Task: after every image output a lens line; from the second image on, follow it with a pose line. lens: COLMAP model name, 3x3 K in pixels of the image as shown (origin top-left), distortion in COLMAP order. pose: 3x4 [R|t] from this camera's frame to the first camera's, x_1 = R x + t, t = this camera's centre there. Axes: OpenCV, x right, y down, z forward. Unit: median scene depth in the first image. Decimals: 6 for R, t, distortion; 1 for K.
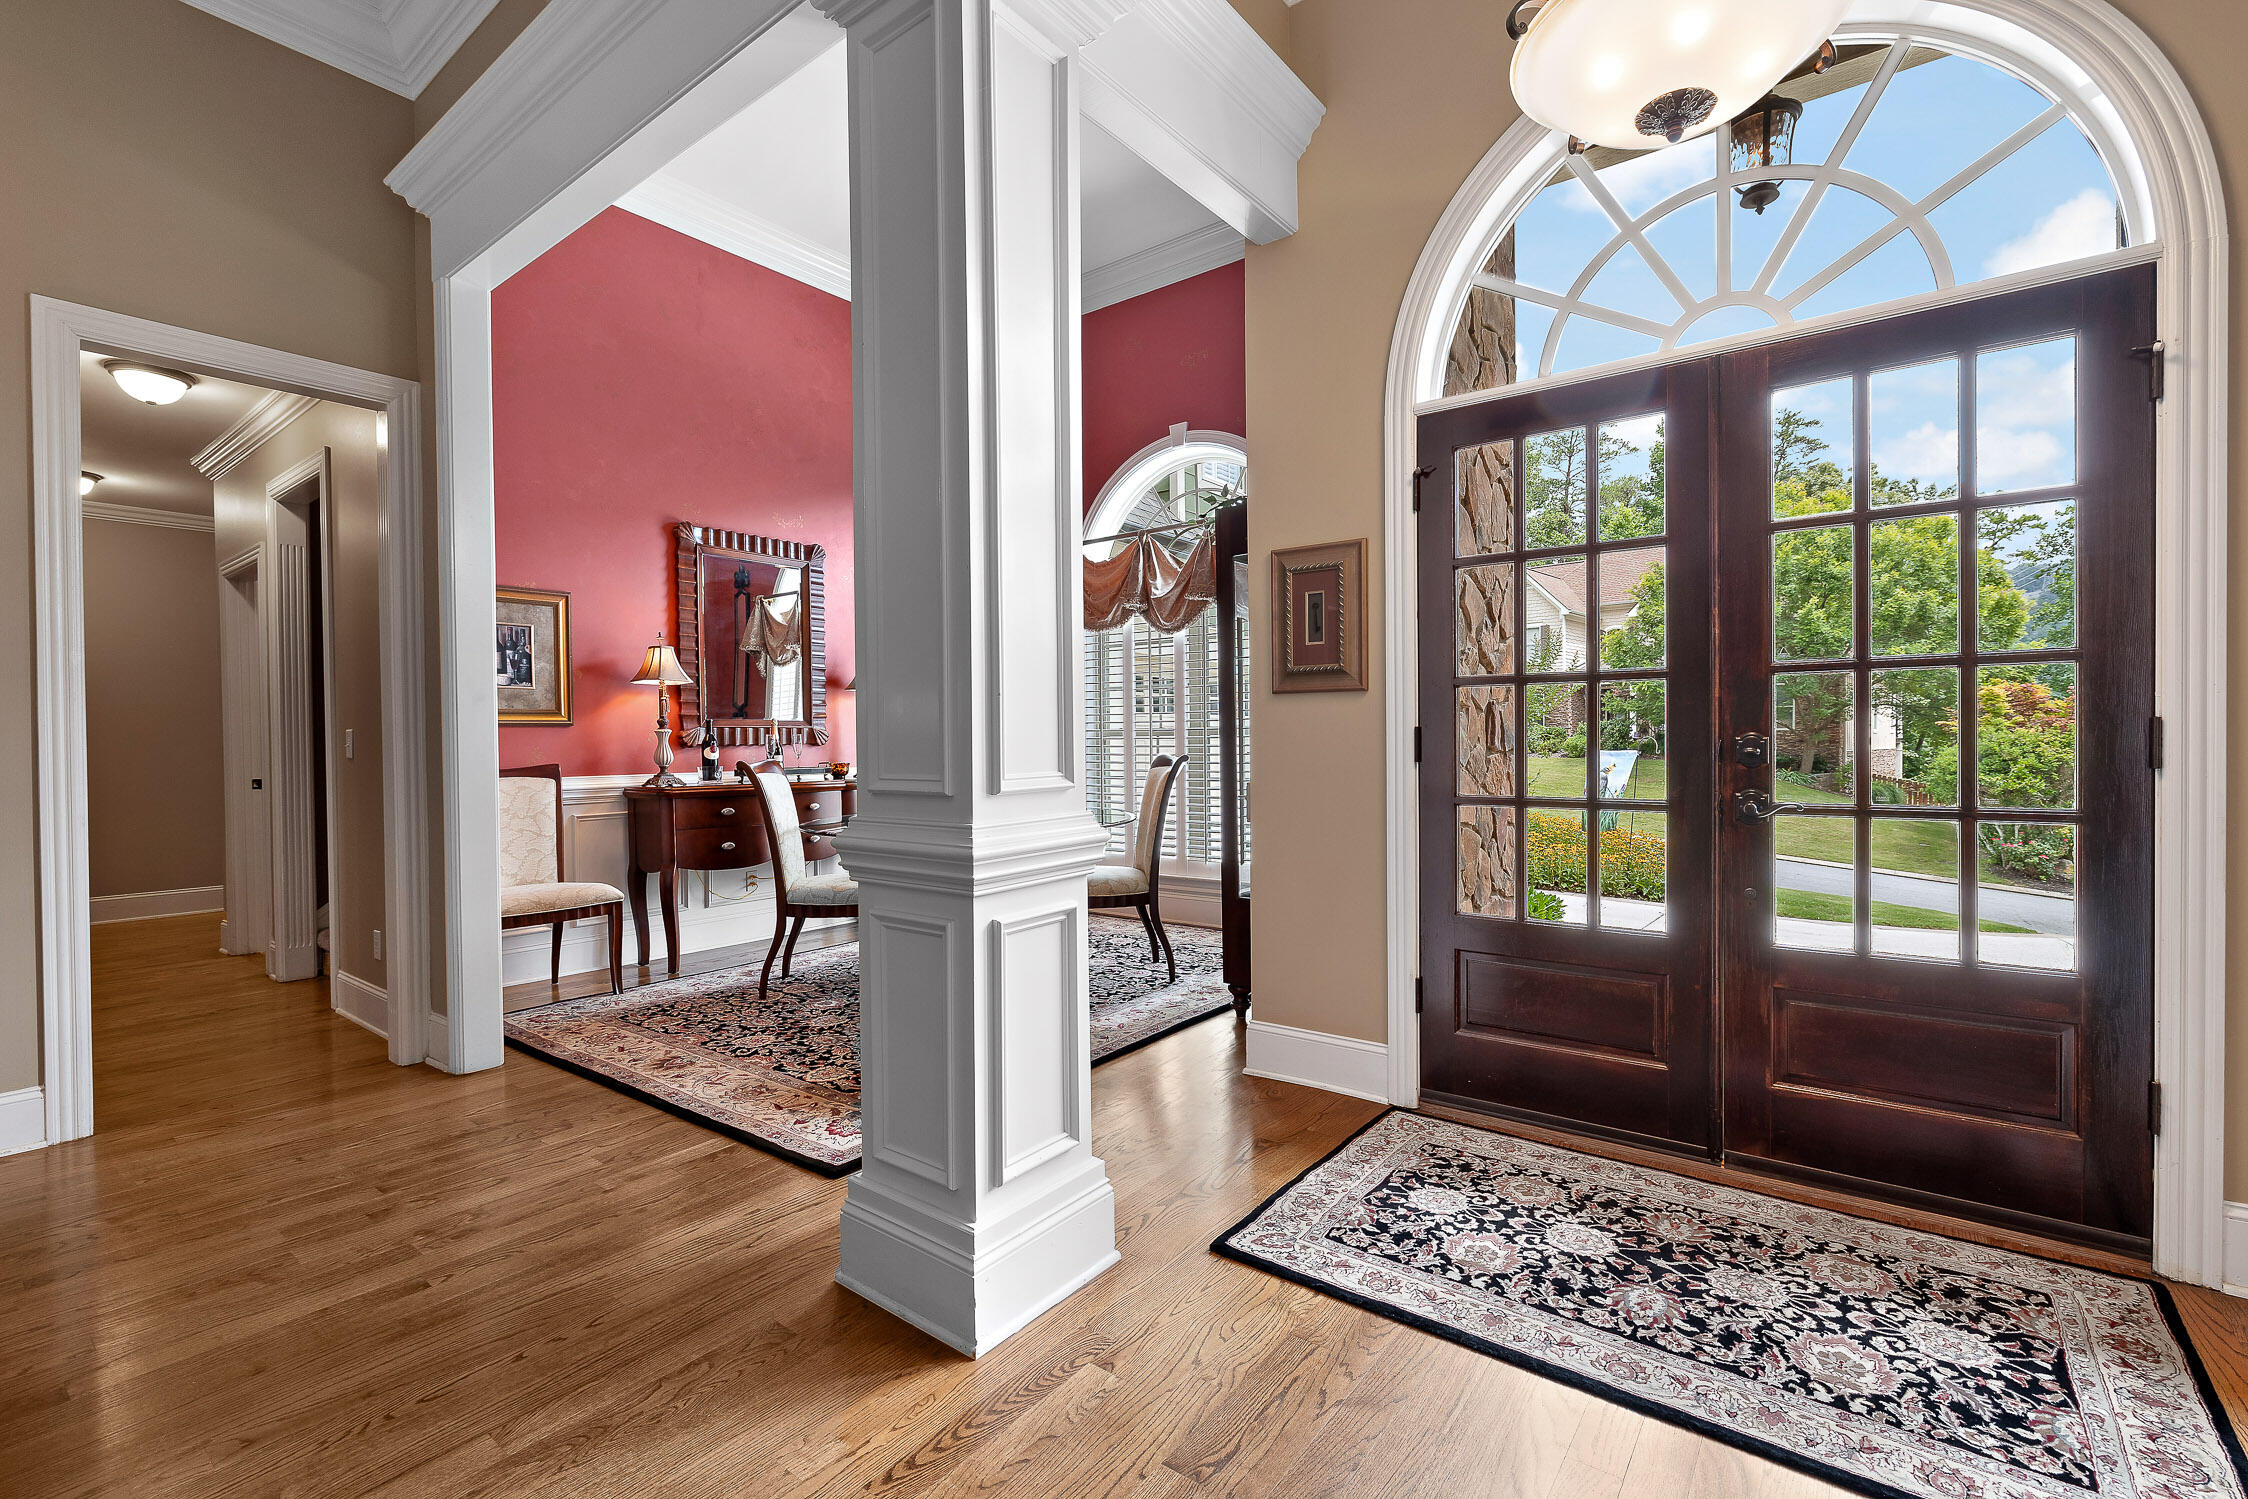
lens RADIAL K [[996.3, 0, 1122.7], [0, 996.3, 750.5], [0, 0, 1]] dist [-0.000012, 0.000099]
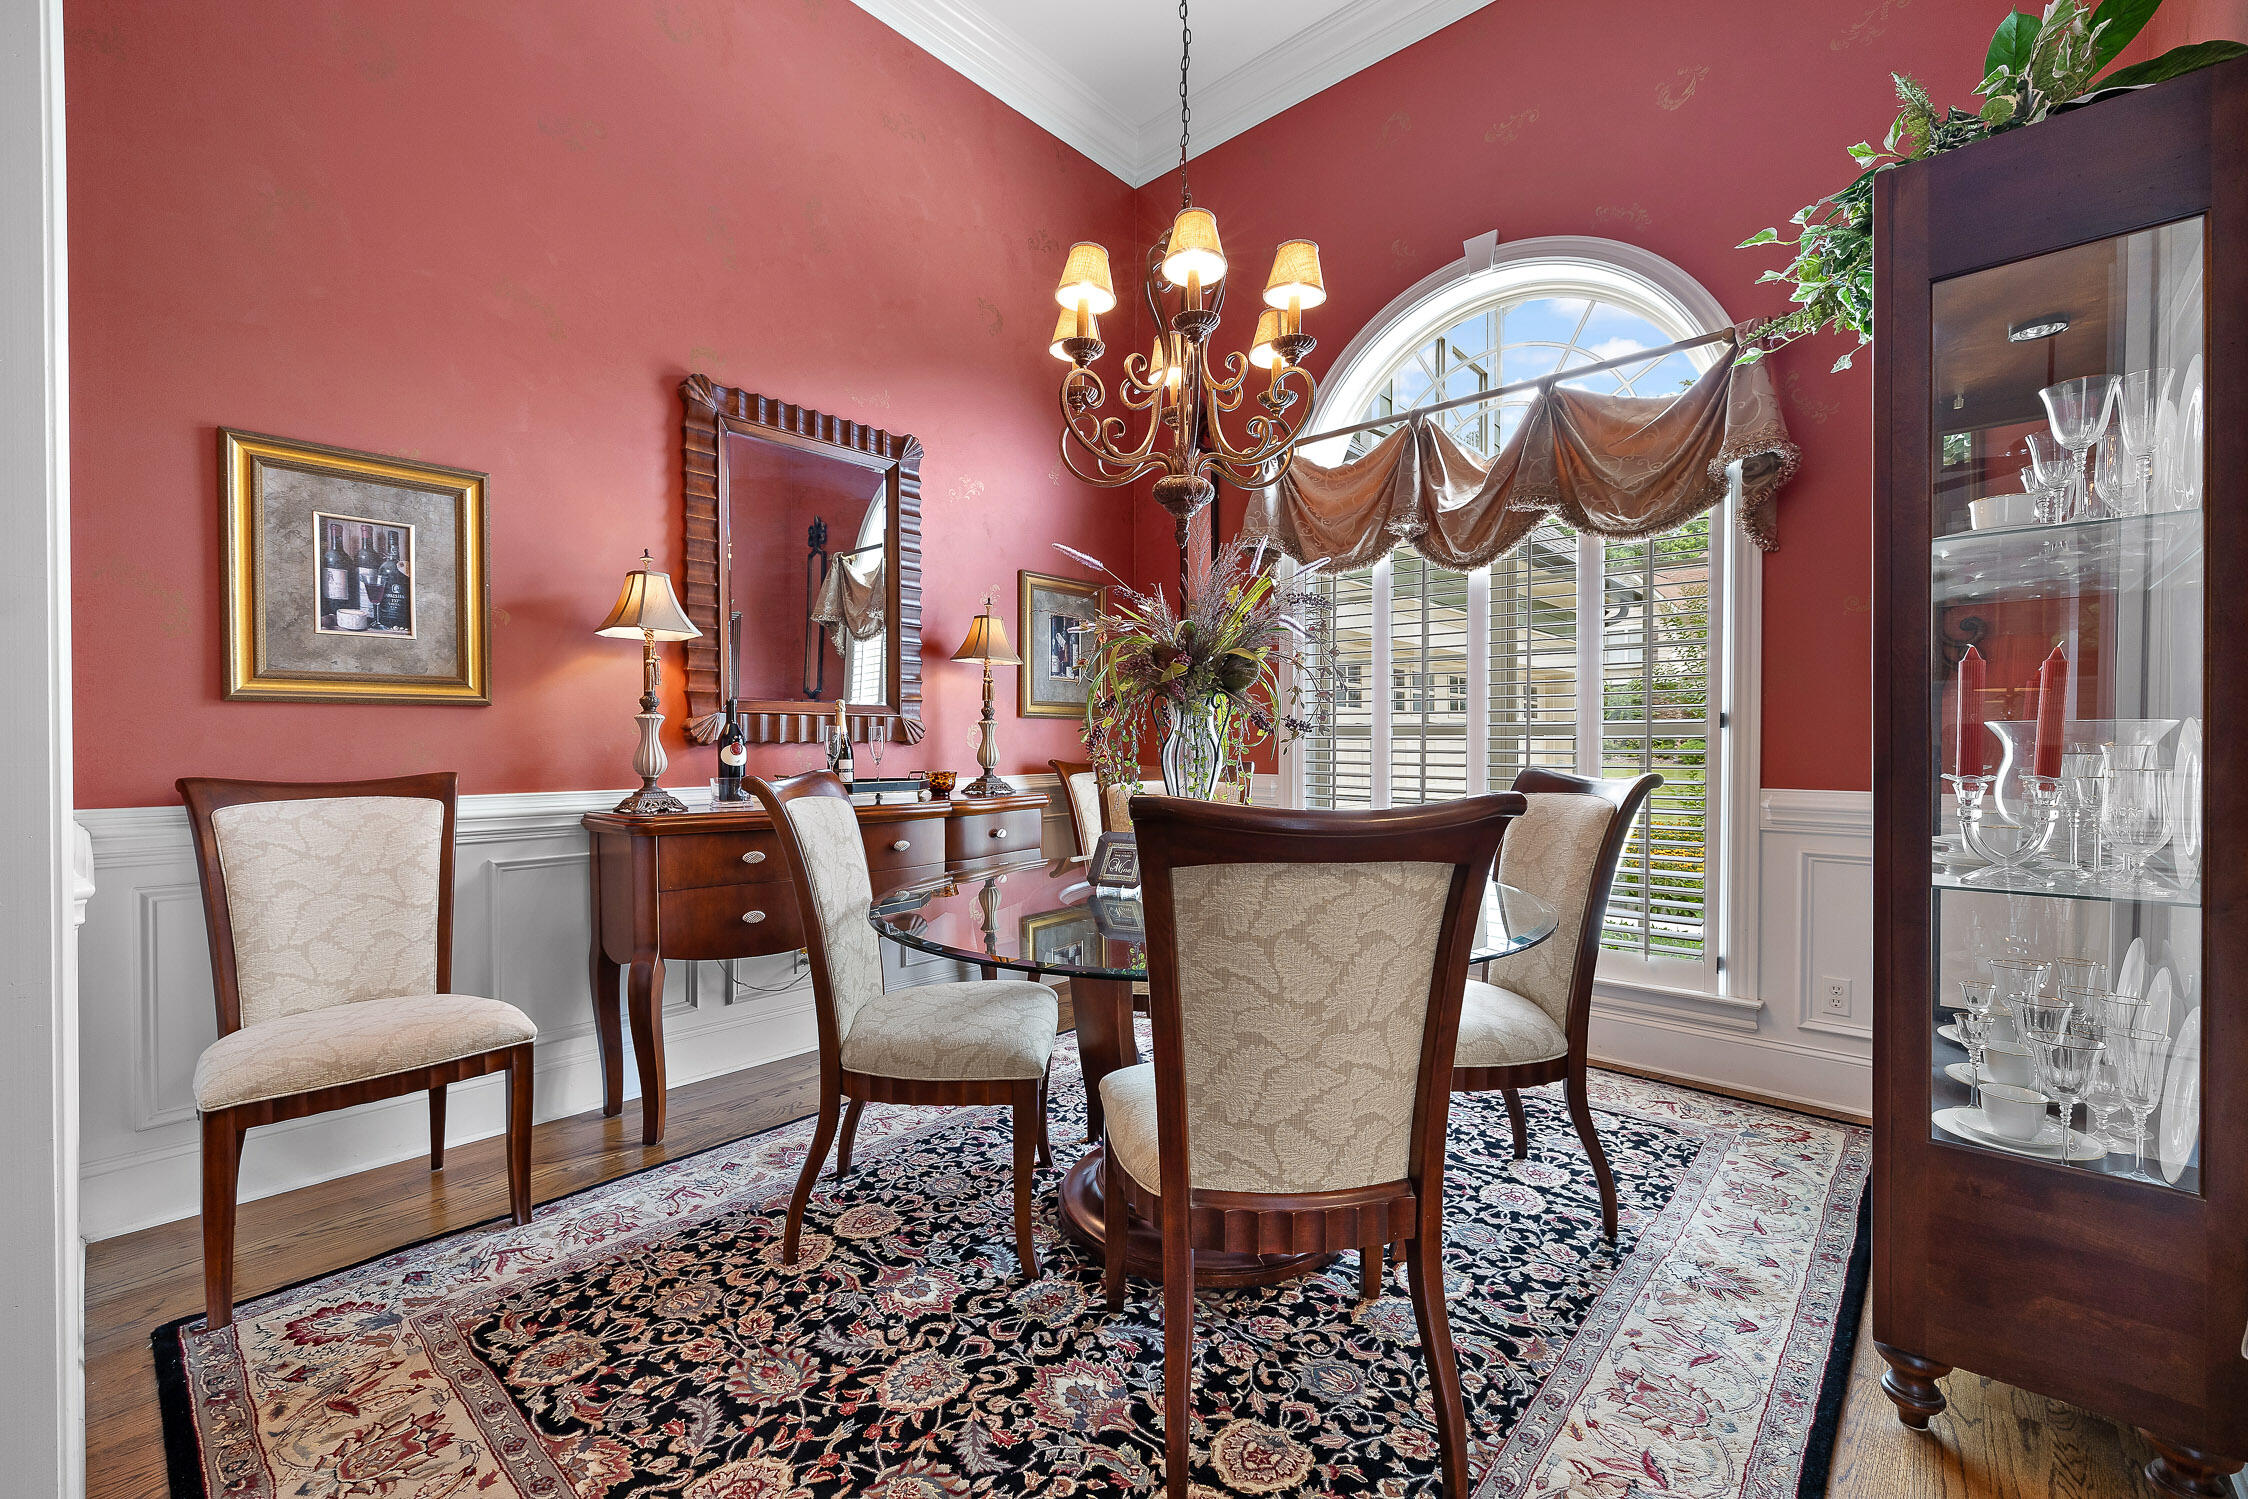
lens RADIAL K [[937.0, 0, 1125.3], [0, 937.0, 744.7], [0, 0, 1]] dist [-0.000688, 0.001311]
pose [[0.997522, 0.011345, -0.069430, -0.134303], [-0.011737, 0.999917, -0.005240, -0.003432], [0.069364, 0.006042, 0.997573, 0.439648]]
